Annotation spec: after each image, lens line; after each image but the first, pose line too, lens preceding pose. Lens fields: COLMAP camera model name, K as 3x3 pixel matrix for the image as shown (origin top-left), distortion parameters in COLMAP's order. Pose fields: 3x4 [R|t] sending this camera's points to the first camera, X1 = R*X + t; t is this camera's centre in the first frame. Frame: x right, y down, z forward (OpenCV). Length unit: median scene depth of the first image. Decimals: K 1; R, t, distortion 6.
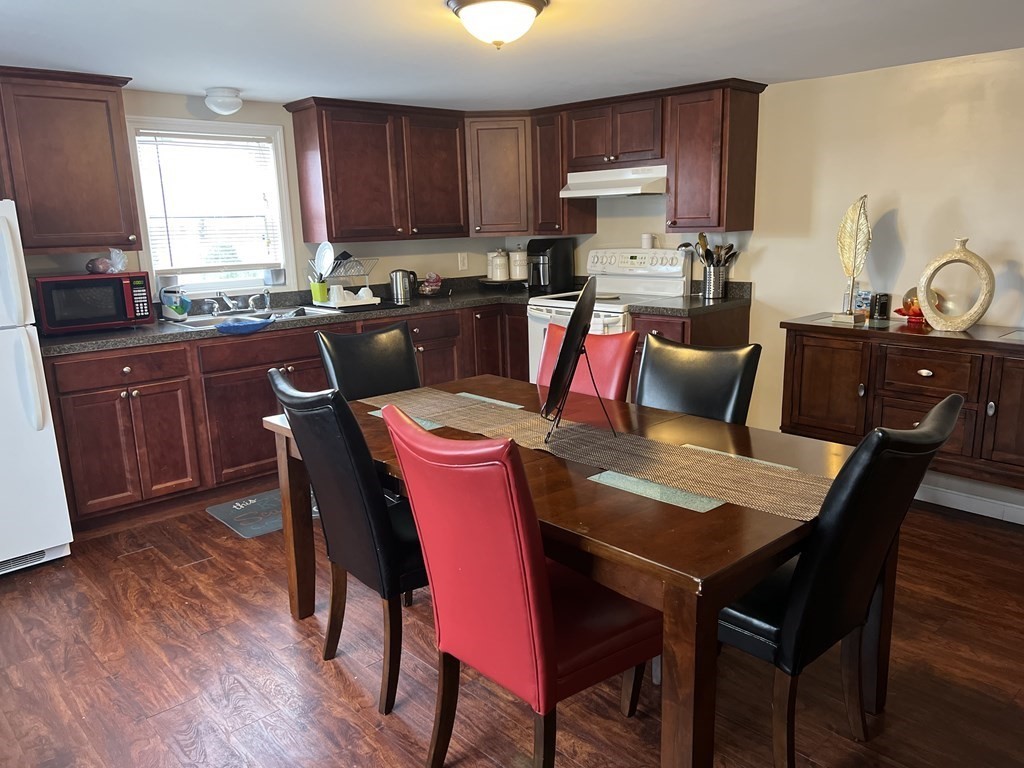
lens RADIAL K [[761.9, 0, 512.4], [0, 761.9, 397.6], [0, 0, 1]] dist [0.063130, -0.052323]
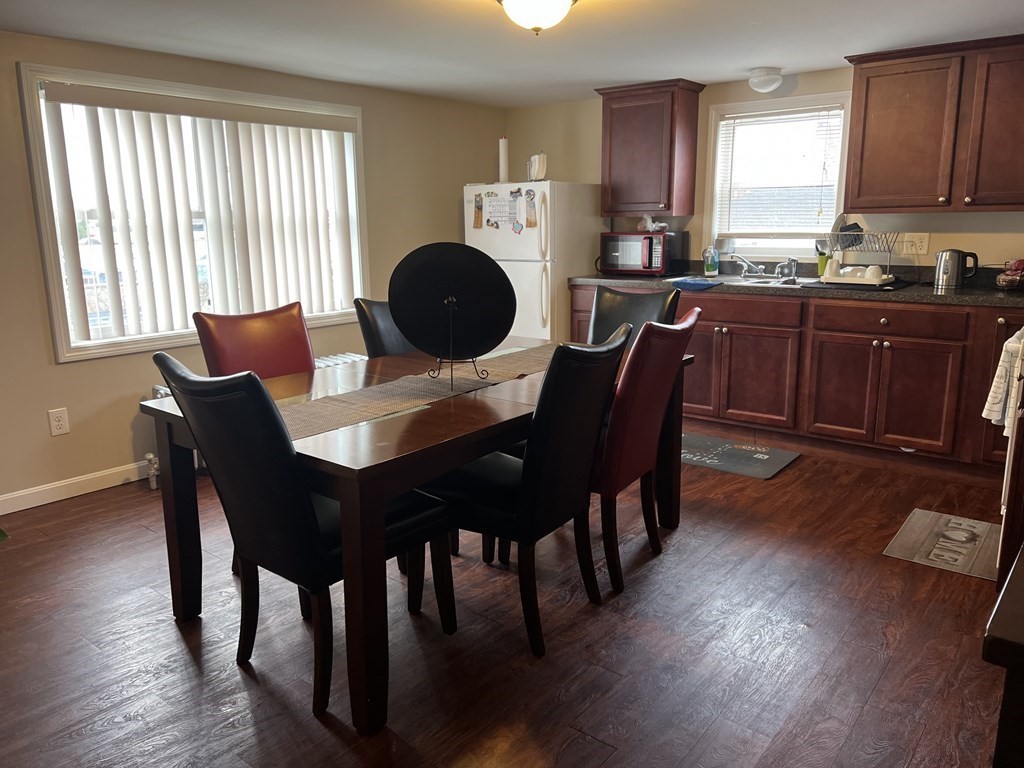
lens RADIAL K [[761.9, 0, 513.7], [0, 761.9, 390.7], [0, 0, 1]] dist [0.063130, -0.052323]
pose [[0.154141, 0.251663, -0.955461, 0.670777], [-0.213342, 0.952684, 0.216514, -0.117952], [0.964741, 0.170466, 0.200538, 0.477164]]
